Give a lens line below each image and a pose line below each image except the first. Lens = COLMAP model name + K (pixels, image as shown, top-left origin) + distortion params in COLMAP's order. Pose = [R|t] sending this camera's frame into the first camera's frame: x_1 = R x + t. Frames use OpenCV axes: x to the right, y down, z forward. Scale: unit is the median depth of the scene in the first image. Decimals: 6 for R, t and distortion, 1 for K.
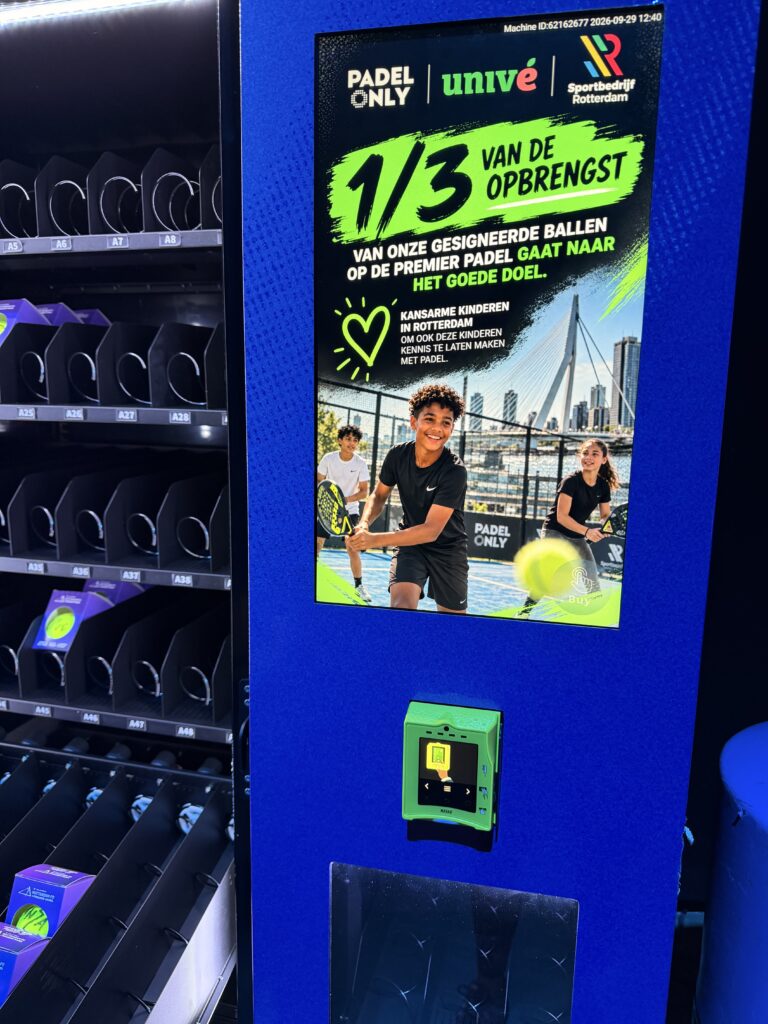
lens RADIAL K [[731.1, 0, 383.3], [0, 731.1, 523.9], [0, 0, 1]] dist [0.001947, -0.035153]
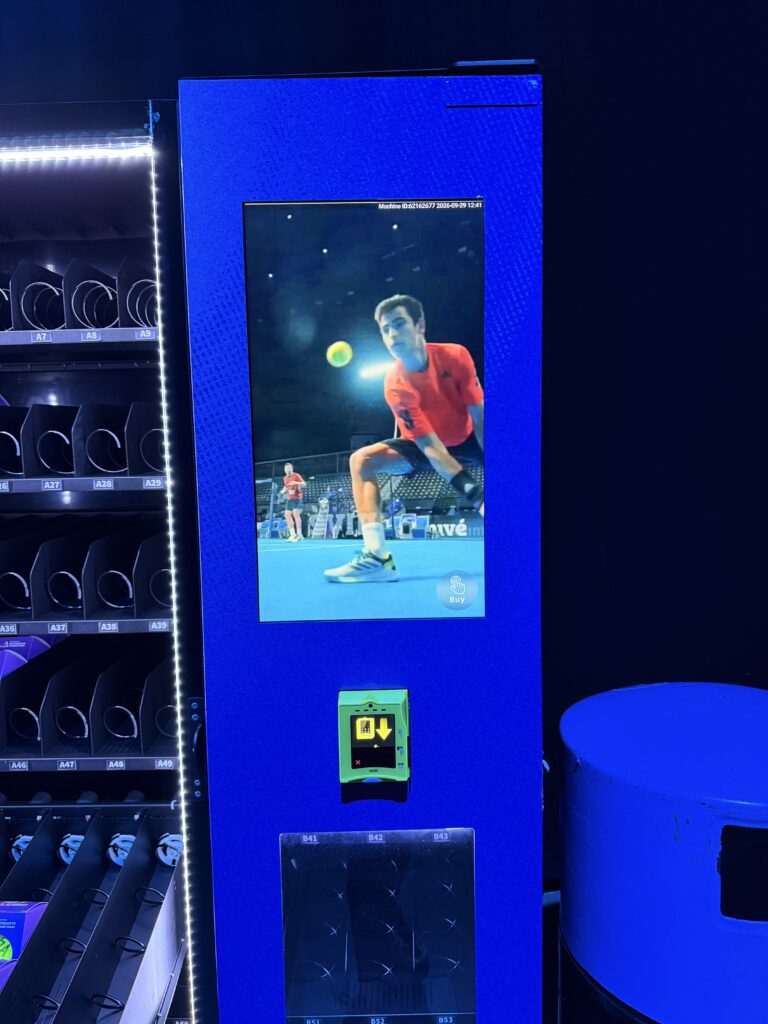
lens RADIAL K [[731.1, 0, 383.3], [0, 731.1, 523.9], [0, 0, 1]] dist [0.001947, -0.035153]
pose [[0.971457, -0.060603, 0.229343, -0.173739], [0.077456, 0.994862, -0.065200, 0.038275], [-0.224213, 0.081103, 0.971160, -0.322921]]
